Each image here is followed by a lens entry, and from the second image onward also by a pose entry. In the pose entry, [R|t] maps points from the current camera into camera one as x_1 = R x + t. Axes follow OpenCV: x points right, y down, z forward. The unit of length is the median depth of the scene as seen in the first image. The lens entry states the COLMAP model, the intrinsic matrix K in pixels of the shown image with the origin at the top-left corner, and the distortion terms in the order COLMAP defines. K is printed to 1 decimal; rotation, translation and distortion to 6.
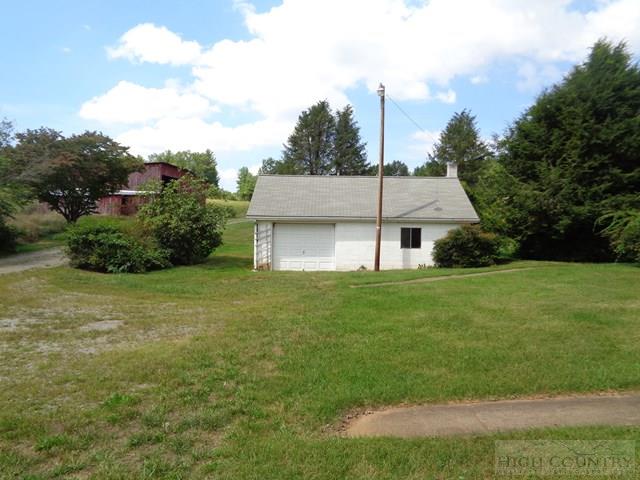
lens RADIAL K [[477.4, 0, 317.4], [0, 477.4, 241.4], [0, 0, 1]] dist [0.011476, 0.007244]
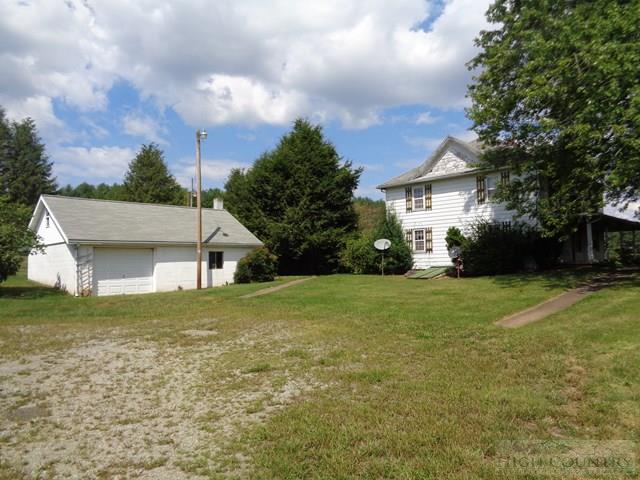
lens RADIAL K [[477.4, 0, 320.6], [0, 477.4, 237.0], [0, 0, 1]] dist [0.011476, 0.007244]
pose [[0.694369, 0.015304, 0.719456, -0.471423], [0.033320, 0.998018, -0.053388, 0.007752], [-0.718847, 0.061043, 0.692483, -0.001222]]
